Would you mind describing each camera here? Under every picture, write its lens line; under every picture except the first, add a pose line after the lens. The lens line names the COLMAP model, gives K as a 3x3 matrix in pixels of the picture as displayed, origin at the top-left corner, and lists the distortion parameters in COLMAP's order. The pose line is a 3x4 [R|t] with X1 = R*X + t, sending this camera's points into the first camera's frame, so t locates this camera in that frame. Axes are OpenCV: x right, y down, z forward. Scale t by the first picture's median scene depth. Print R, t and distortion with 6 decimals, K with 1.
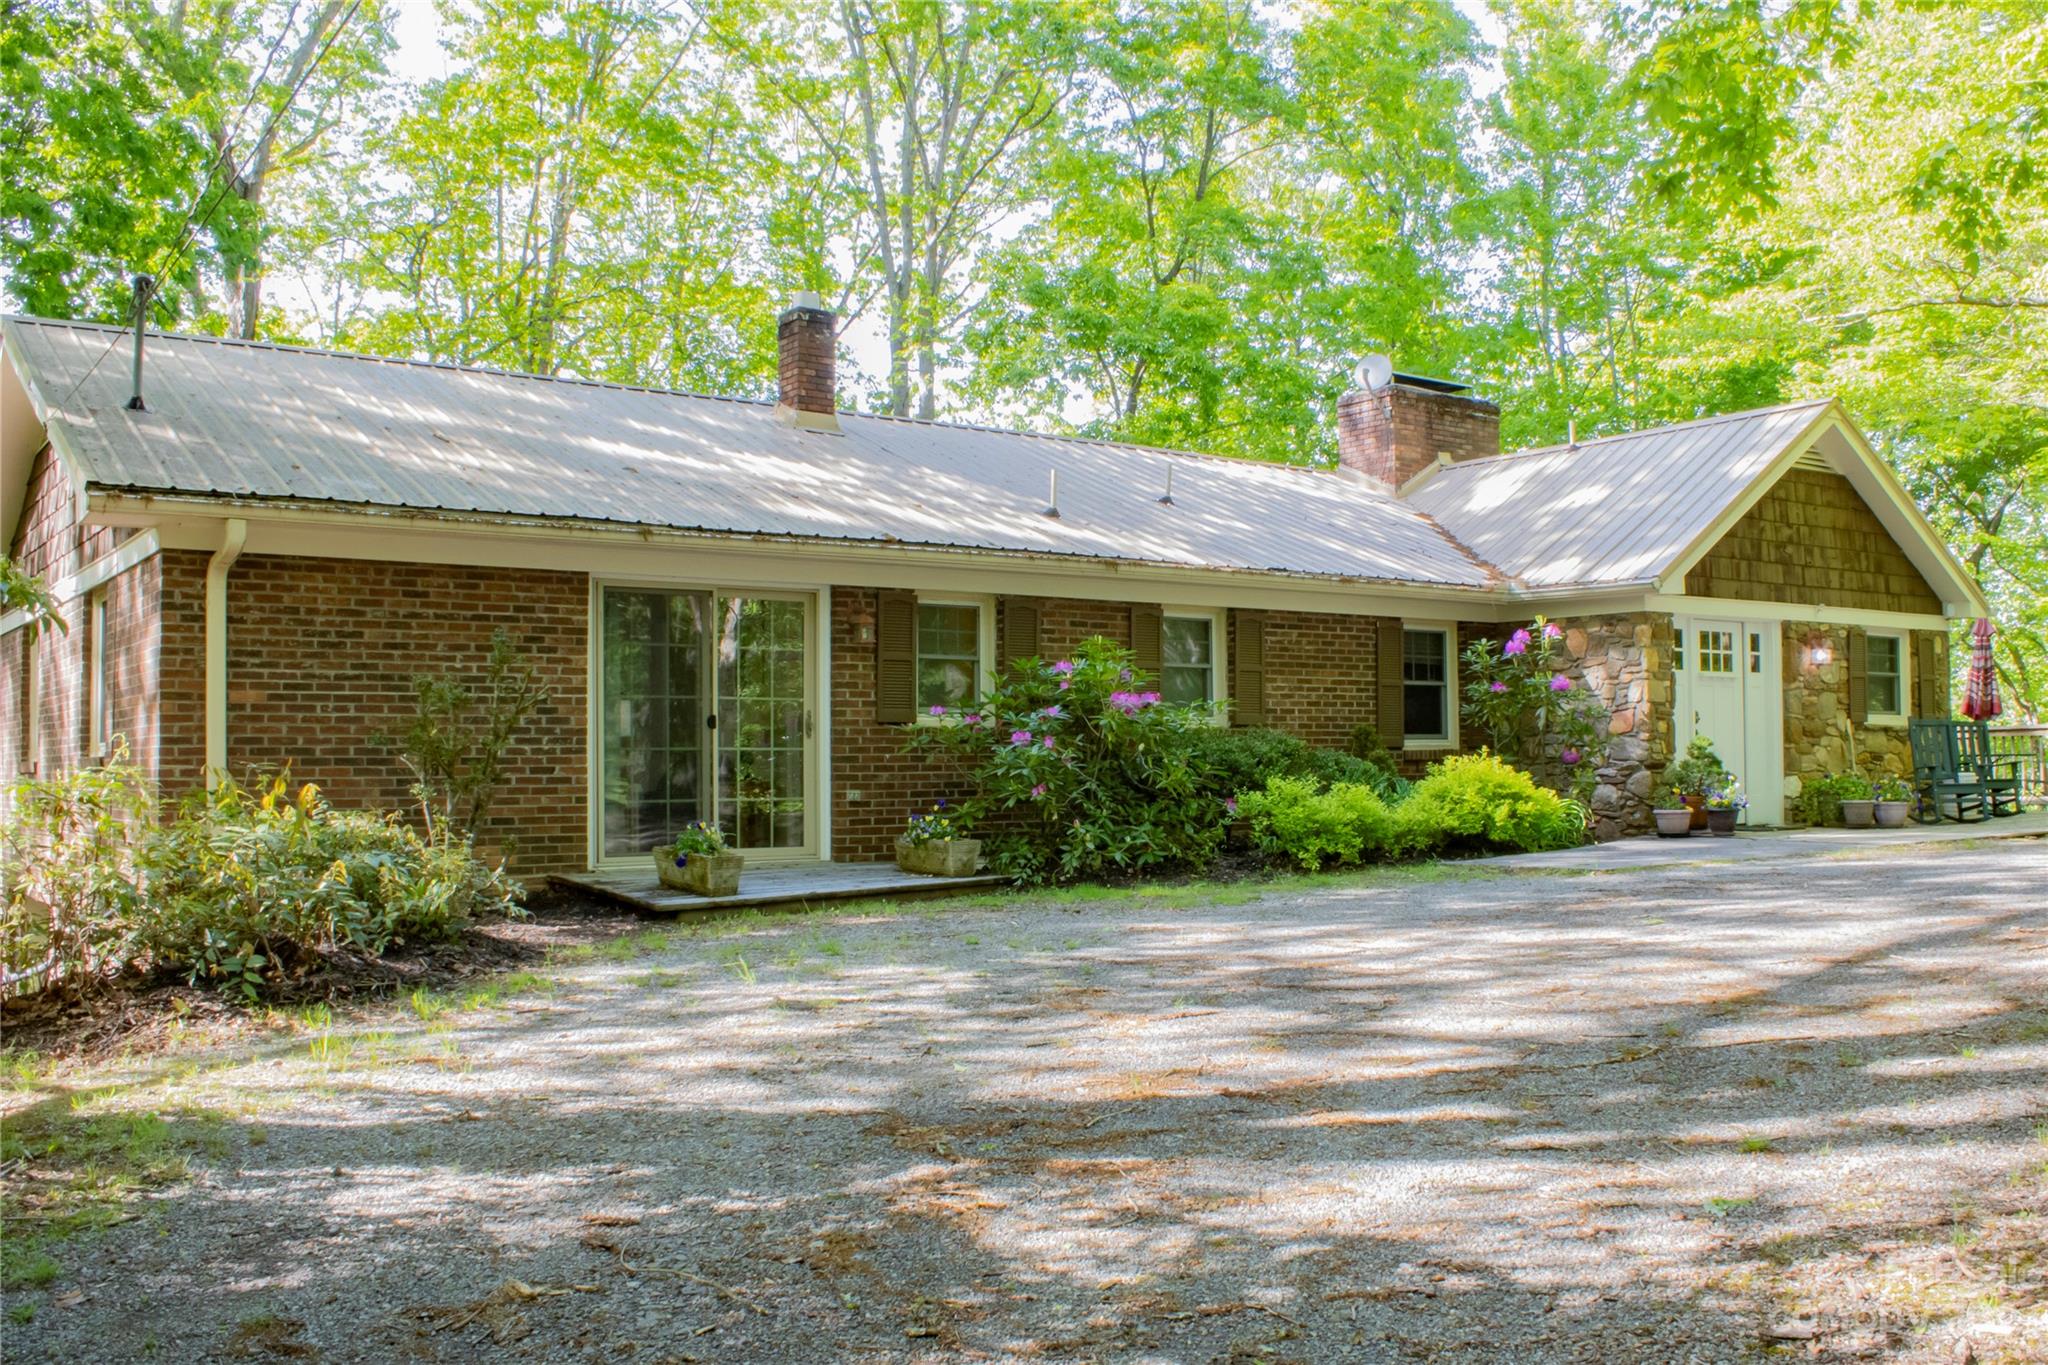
lens RADIAL K [[1729.3, 0, 1035.8], [0, 1729.3, 673.0], [0, 0, 1]] dist [-0.171391, 0.154523]
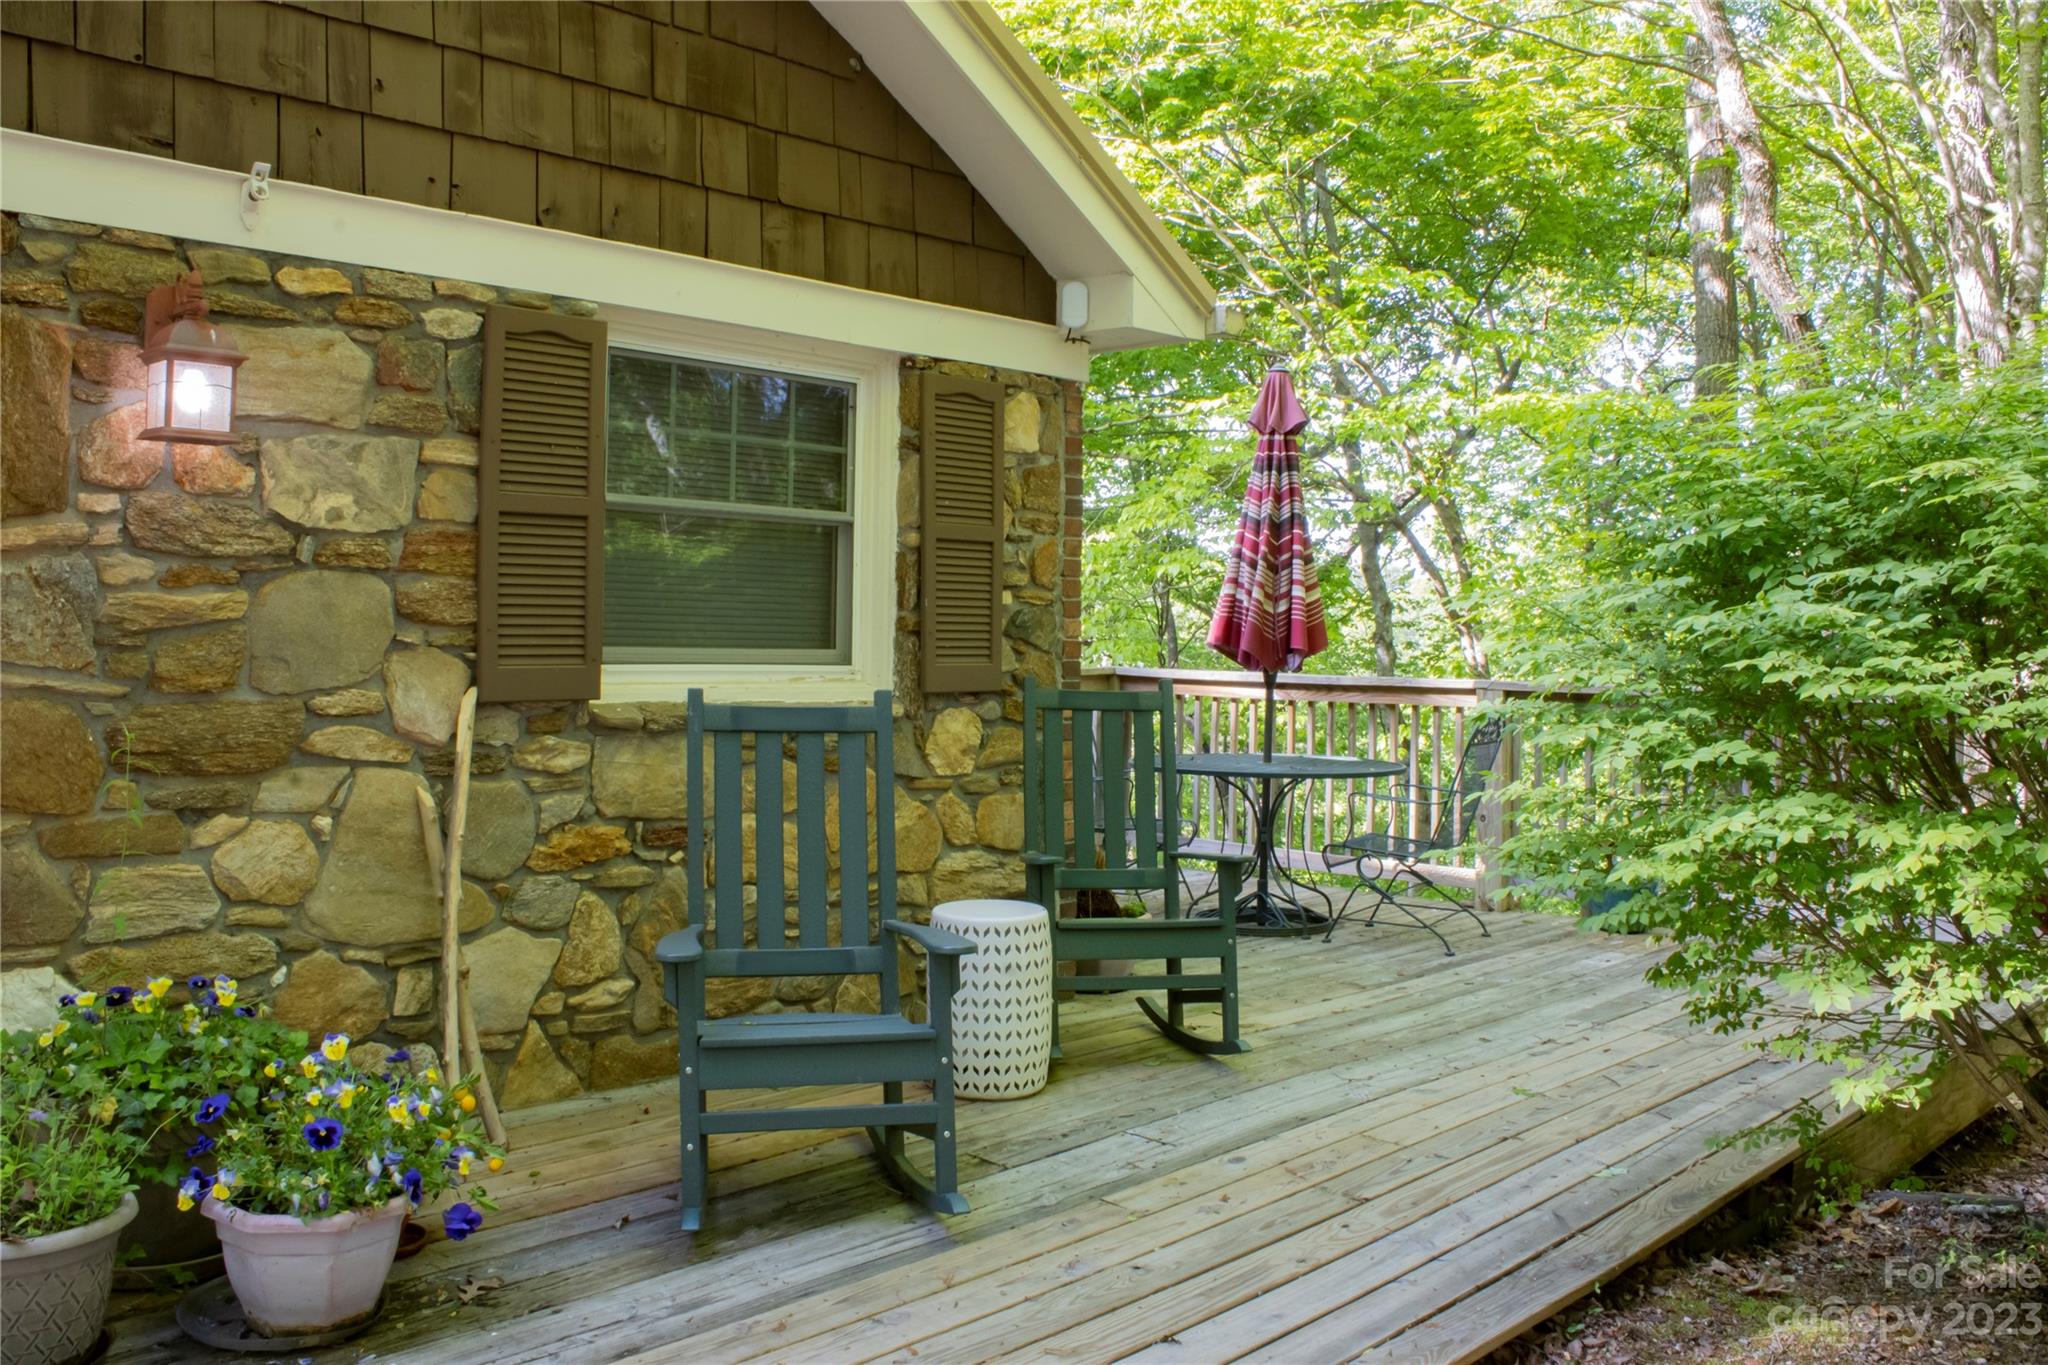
lens RADIAL K [[1729.3, 0, 1035.8], [0, 1729.3, 673.0], [0, 0, 1]] dist [-0.171391, 0.154523]
pose [[0.975440, 0.016756, 0.219628, 0.544423], [-0.032858, 0.997015, 0.069872, 0.006463], [-0.217801, -0.075373, 0.973078, 0.801559]]
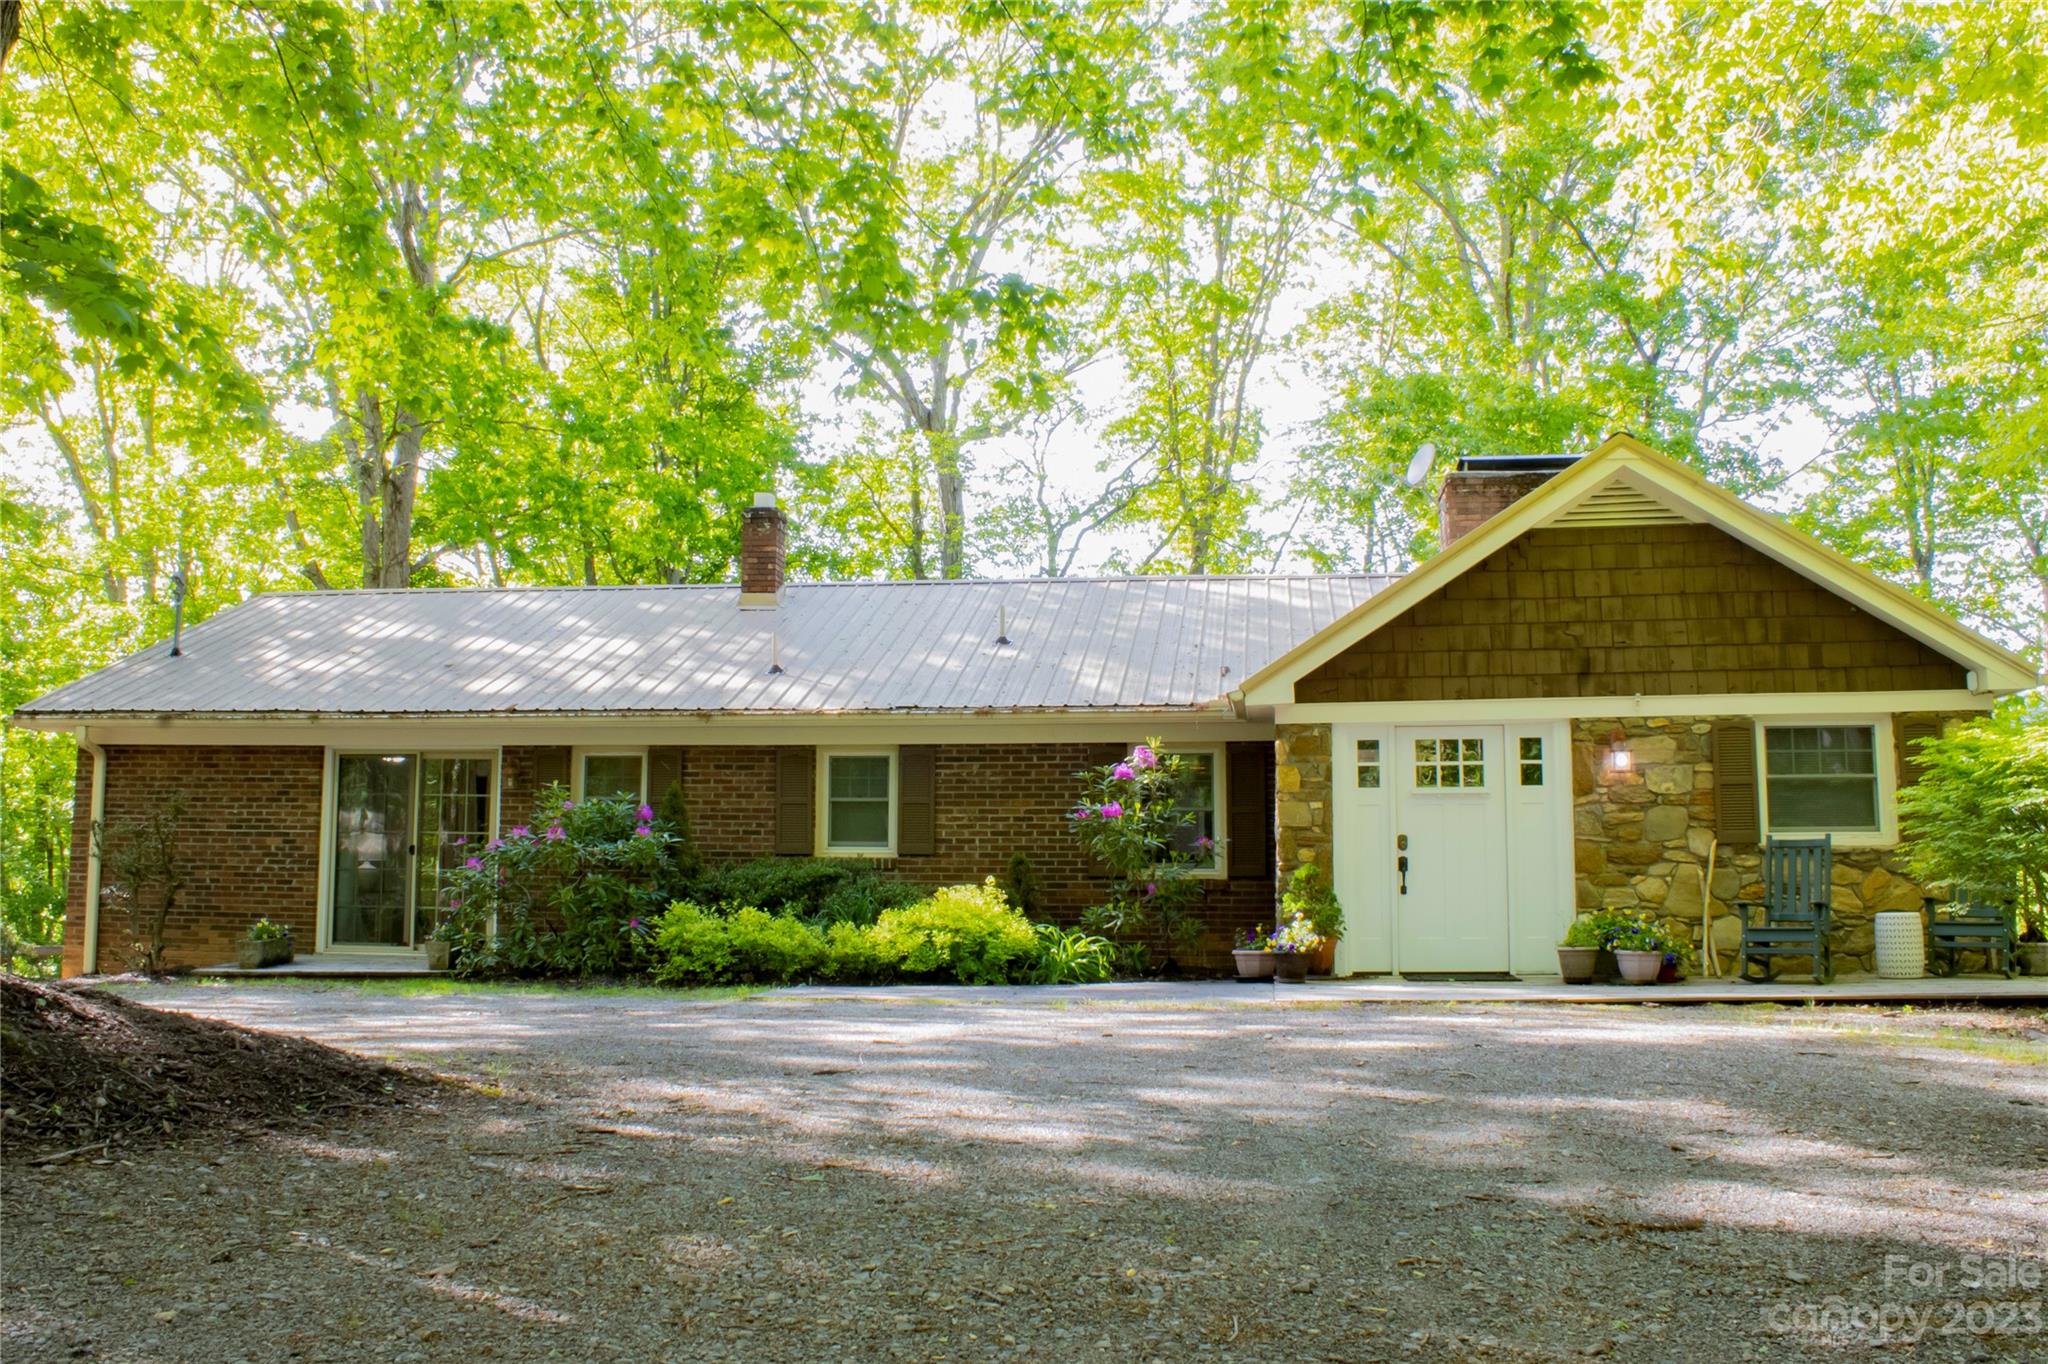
lens RADIAL K [[1779.5, 0, 1027.9], [0, 1779.5, 614.6], [0, 0, 1]] dist [-0.181074, 0.164604]
pose [[0.744647, -0.094422, -0.660746, 0.835446], [0.023023, 0.992988, -0.115954, 0.010659], [0.667061, 0.071133, 0.741599, 0.213763]]
